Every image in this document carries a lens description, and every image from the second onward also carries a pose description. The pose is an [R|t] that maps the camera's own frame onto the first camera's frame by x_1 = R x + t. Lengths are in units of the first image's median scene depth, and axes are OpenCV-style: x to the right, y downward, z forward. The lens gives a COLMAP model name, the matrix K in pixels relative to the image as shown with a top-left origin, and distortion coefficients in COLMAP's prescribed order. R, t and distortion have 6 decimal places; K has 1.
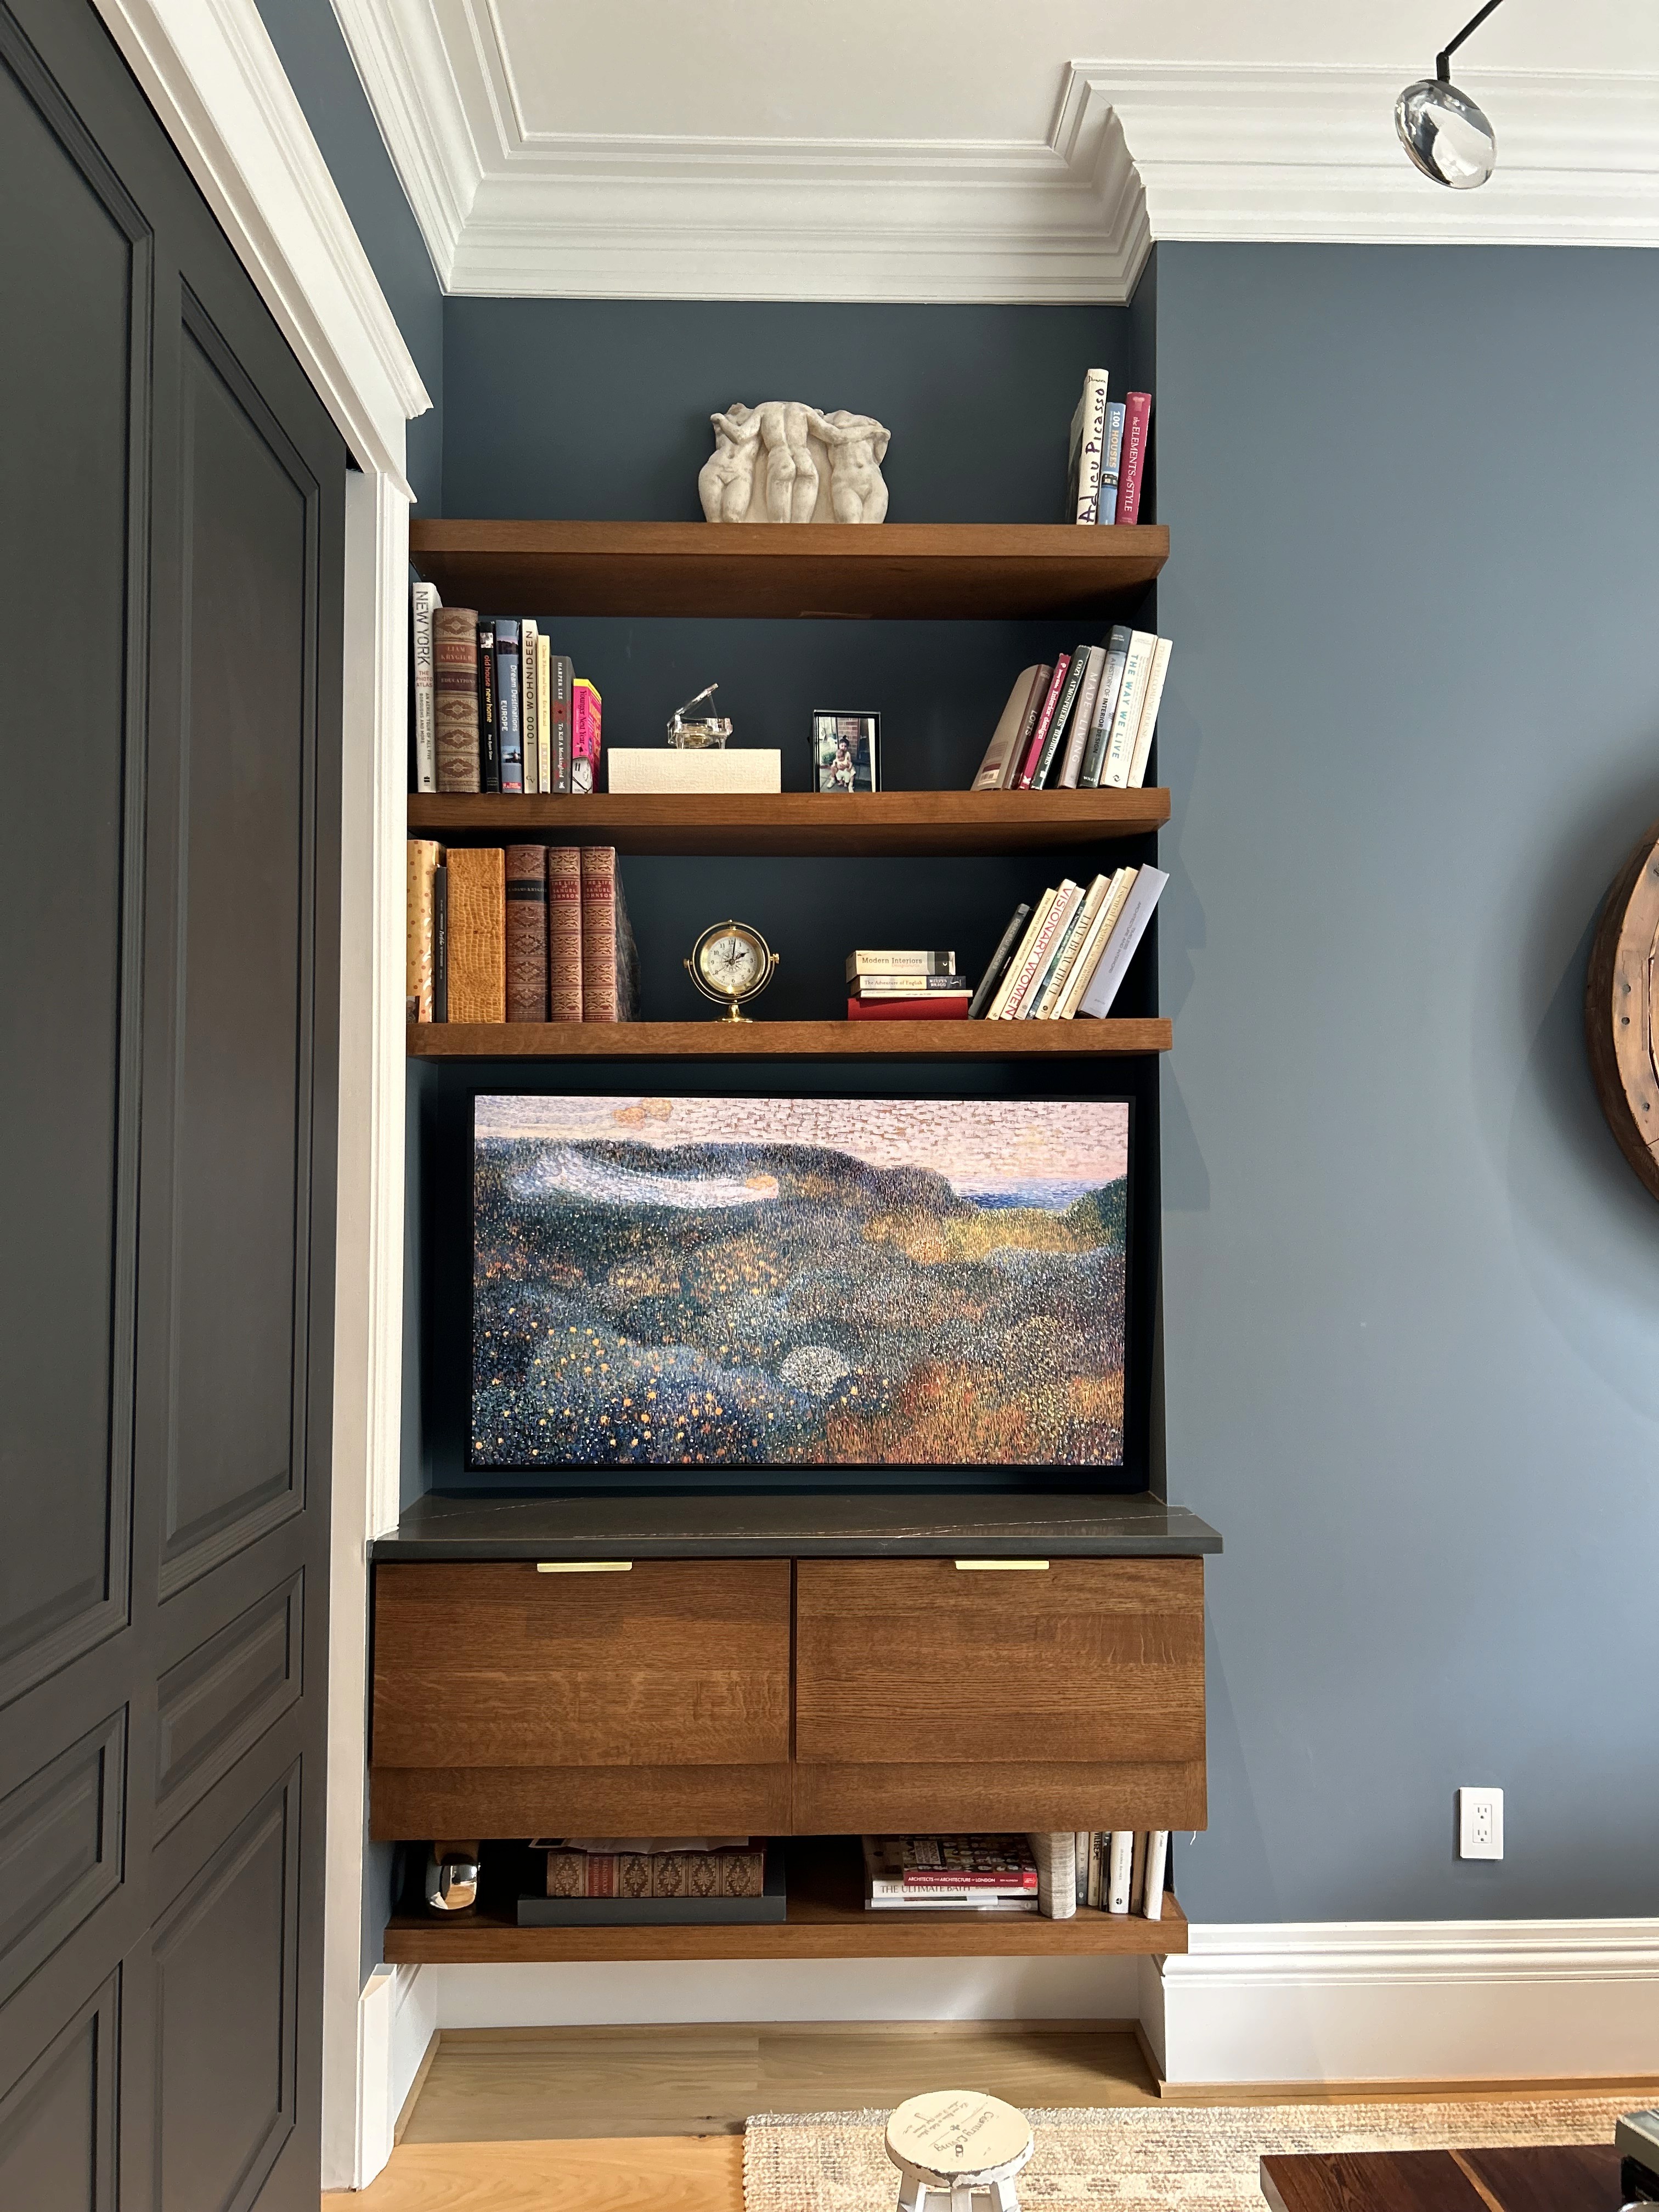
lens RADIAL K [[1666.5, 0, 833.9], [0, 1666.5, 1091.2], [0, 0, 1]] dist [0.051823, -0.074633]
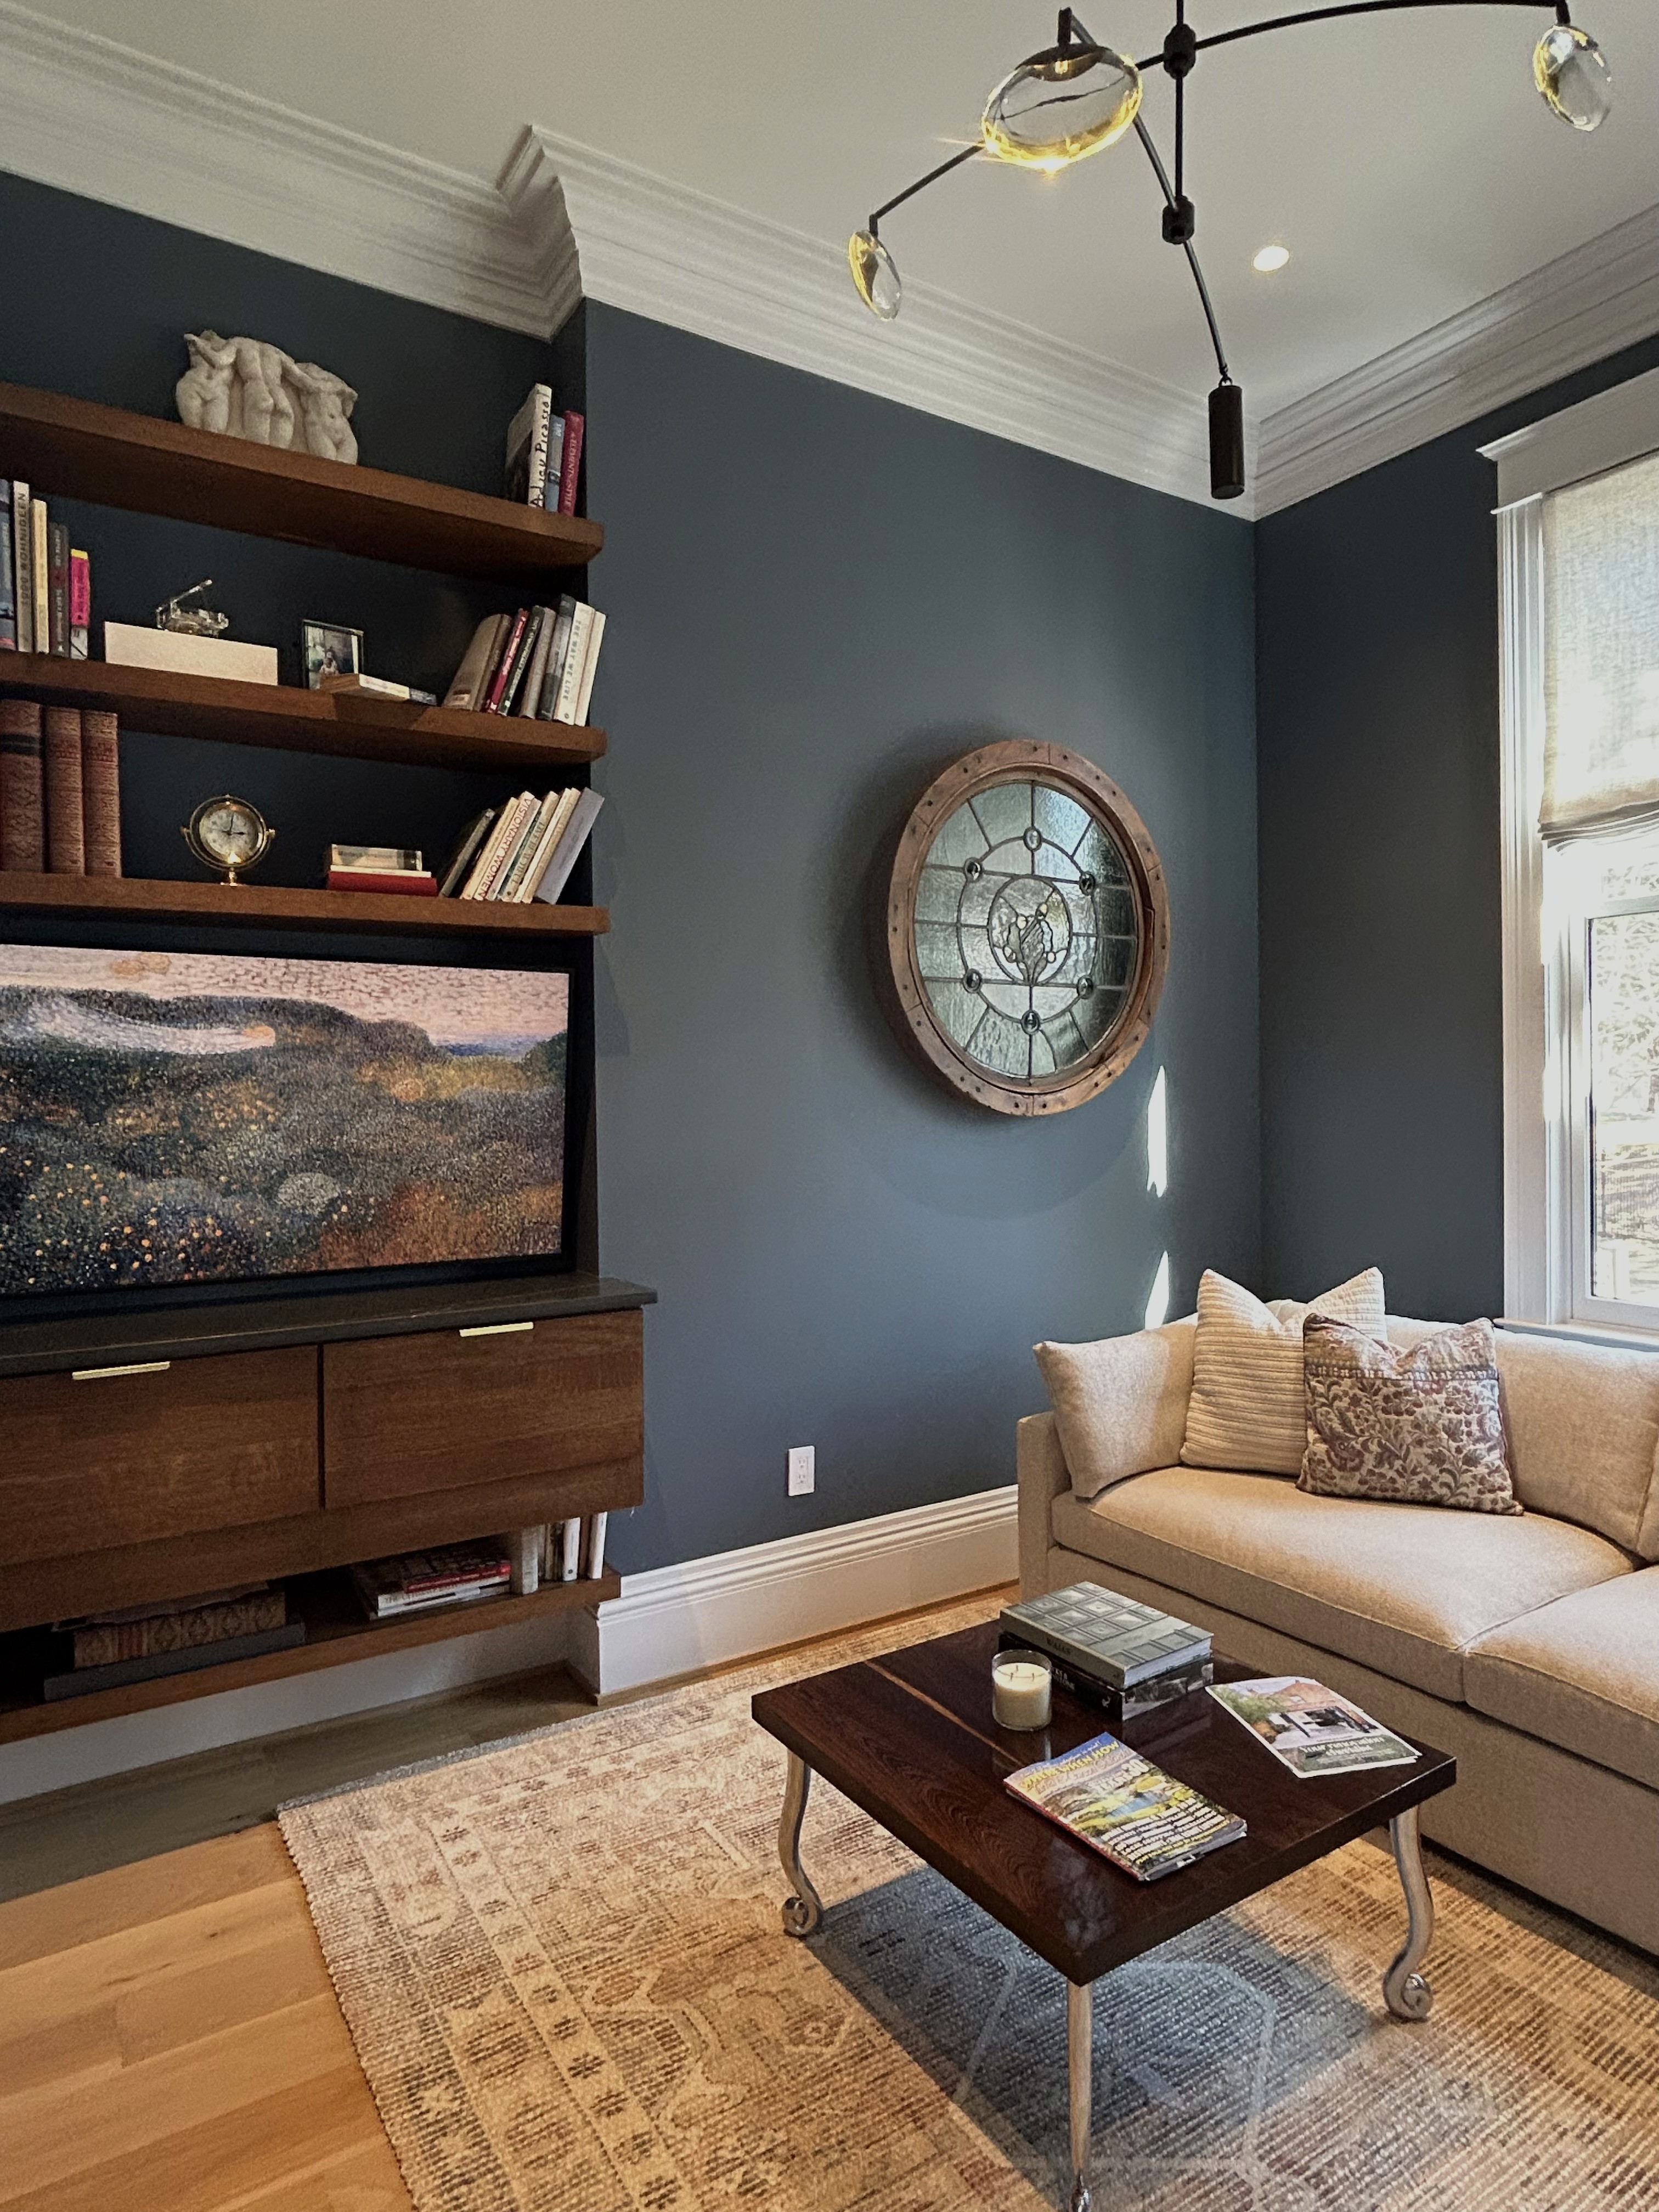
lens RADIAL K [[1272.2, 0, 835.8], [0, 1272.2, 1110.1], [0, 0, 1]] dist [-0.011532, -0.007667]
pose [[0.854617, -0.016570, 0.518995, -0.159427], [-0.017583, 0.997994, 0.060817, 0.049147], [-0.518962, -0.061101, 0.852611, 0.051404]]
